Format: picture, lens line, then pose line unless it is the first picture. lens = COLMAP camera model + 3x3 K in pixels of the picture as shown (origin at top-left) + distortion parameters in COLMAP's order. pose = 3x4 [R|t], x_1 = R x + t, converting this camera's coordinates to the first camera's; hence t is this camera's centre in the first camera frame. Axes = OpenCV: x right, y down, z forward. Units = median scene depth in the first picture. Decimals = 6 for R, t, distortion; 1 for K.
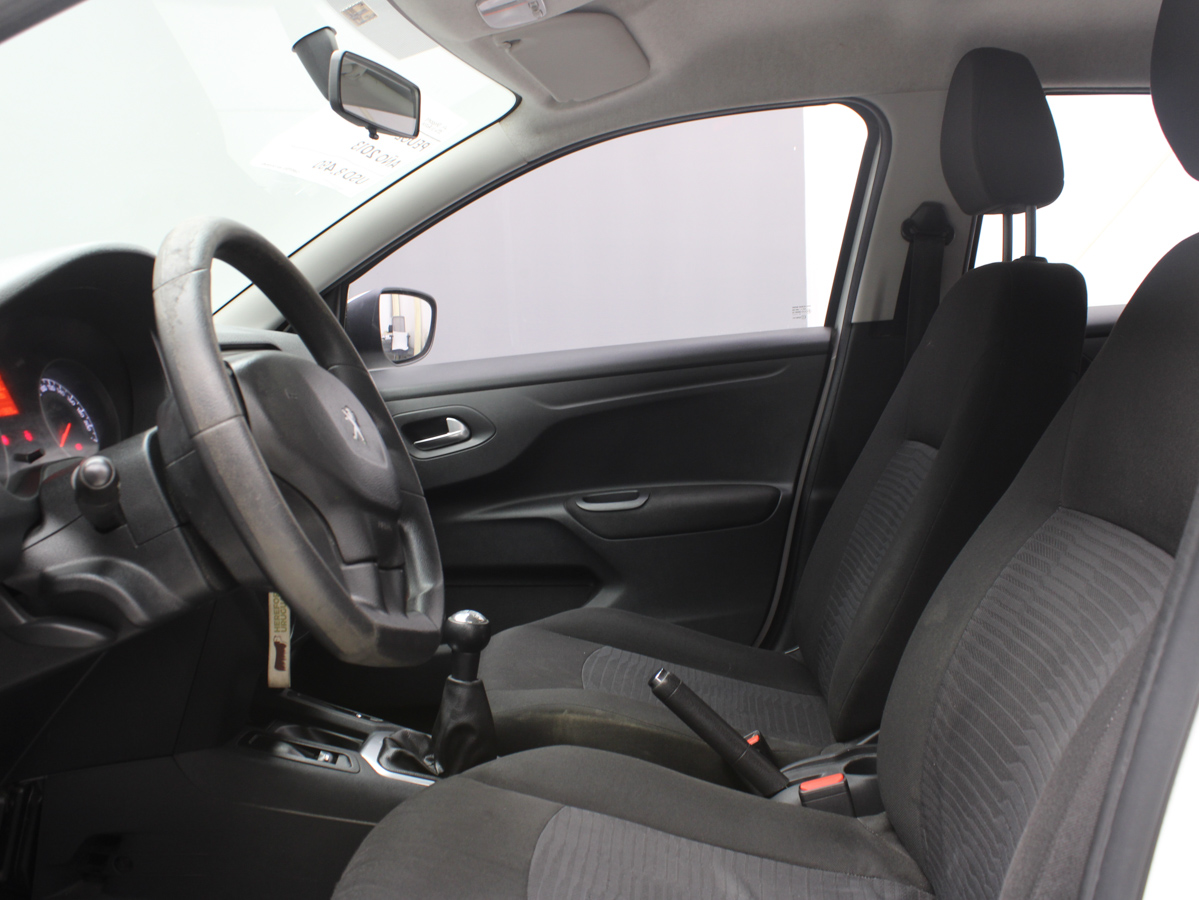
lens RADIAL K [[1214.6, 0, 599.5], [0, 1214.6, 450.0], [0, 0, 1]] dist [-0.151459, 0.160970]
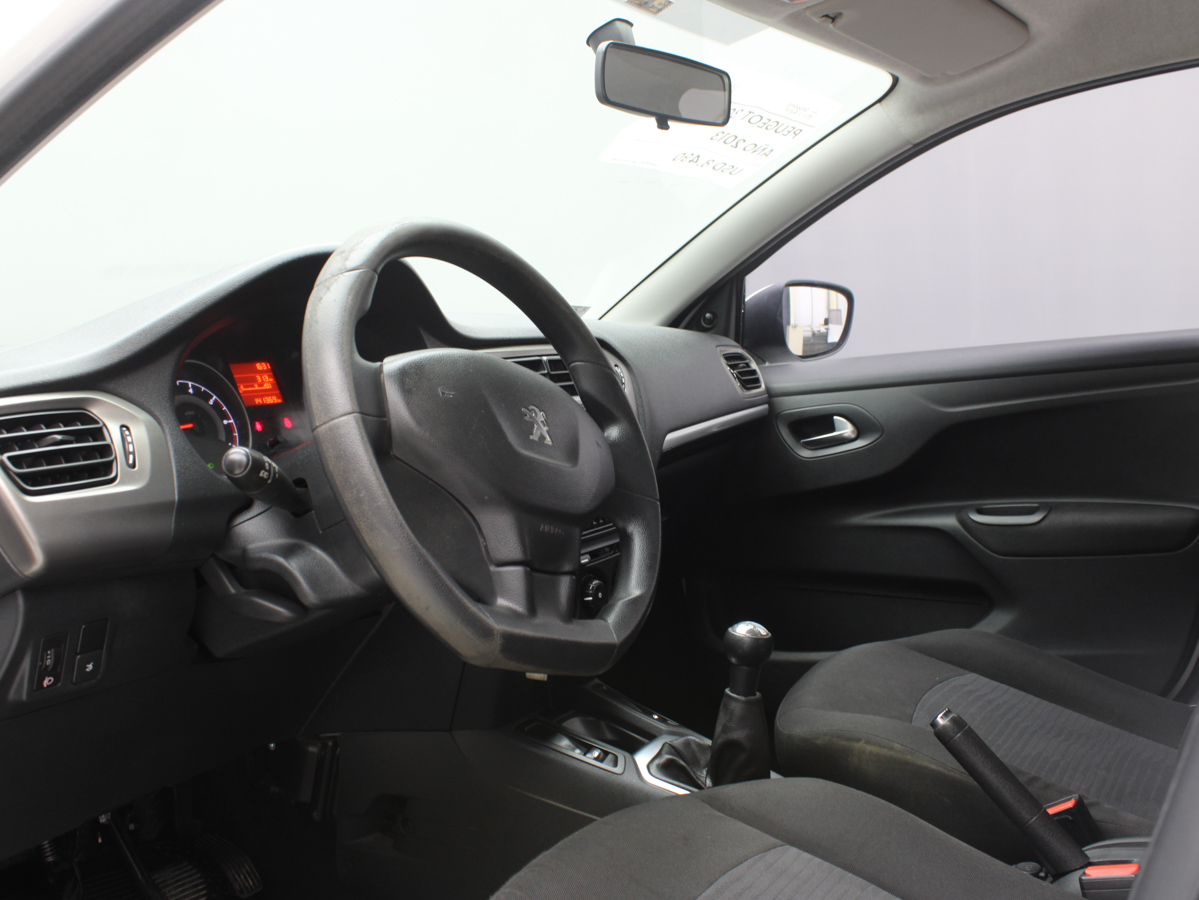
lens RADIAL K [[1214.6, 0, 599.5], [0, 1214.6, 450.0], [0, 0, 1]] dist [-0.151459, 0.160970]
pose [[0.895235, 0.045539, -0.443261, 0.188923], [-0.041962, 0.998959, 0.017880, -0.013319], [0.443614, 0.002594, 0.896214, 0.091837]]
